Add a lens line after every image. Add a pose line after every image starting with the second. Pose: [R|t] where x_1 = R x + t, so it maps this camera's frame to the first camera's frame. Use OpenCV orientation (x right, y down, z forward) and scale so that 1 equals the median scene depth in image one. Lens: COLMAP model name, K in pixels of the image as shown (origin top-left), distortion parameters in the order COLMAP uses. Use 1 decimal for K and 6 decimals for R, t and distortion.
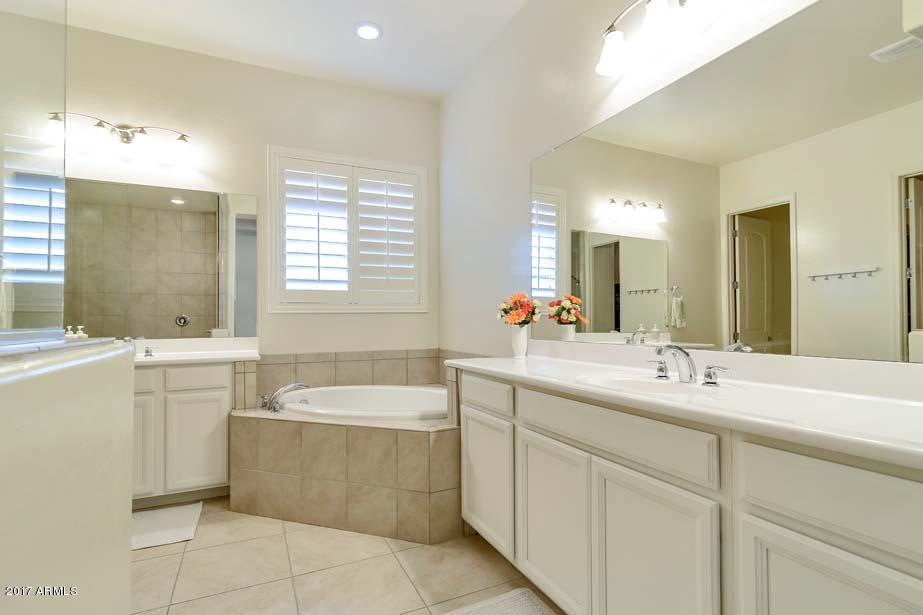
lens RADIAL K [[451.9, 0, 464.4], [0, 451.9, 306.5], [0, 0, 1]] dist [-0.002762, -0.000574]
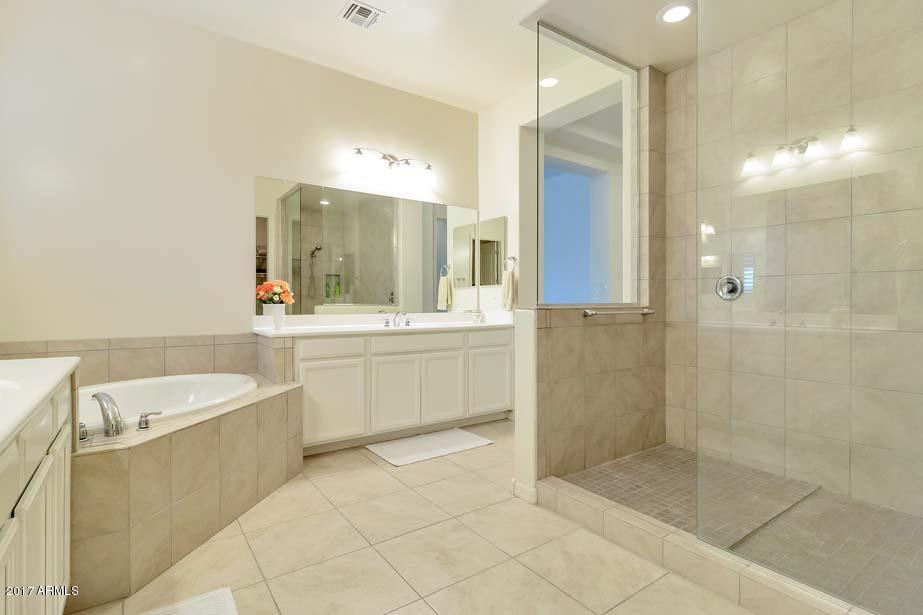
lens RADIAL K [[451.9, 0, 464.4], [0, 451.9, 306.5], [0, 0, 1]] dist [-0.002762, -0.000574]
pose [[-0.182176, 0.002389, 0.983263, -1.122650], [-0.024960, 0.999664, -0.007054, 0.036488], [-0.982949, -0.025827, -0.182055, 0.608474]]
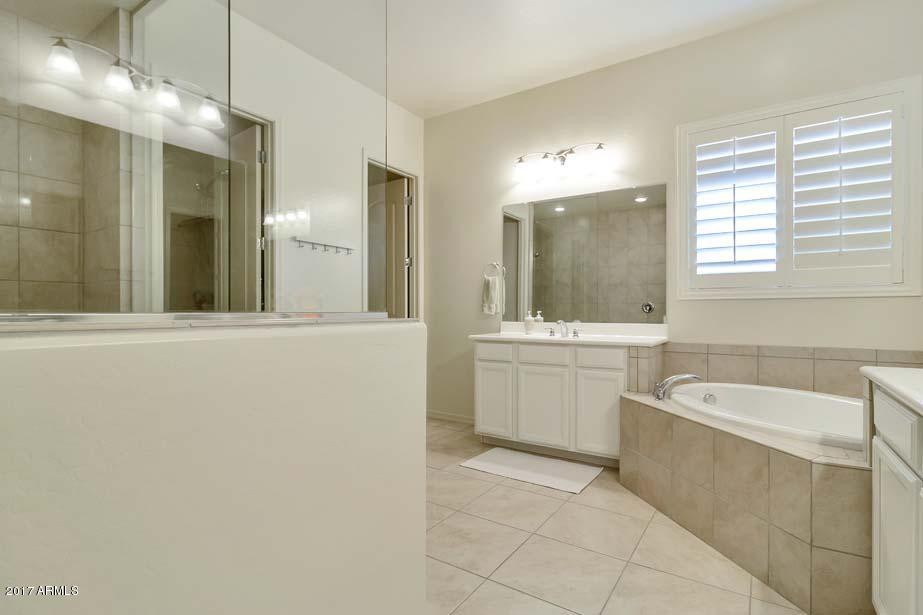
lens RADIAL K [[451.9, 0, 464.4], [0, 451.9, 306.5], [0, 0, 1]] dist [-0.002762, -0.000574]
pose [[0.516250, 0.000585, -0.856438, 0.198738], [0.024363, 0.999585, 0.015369, 0.003155], [0.856091, -0.028800, 0.516021, 0.123849]]
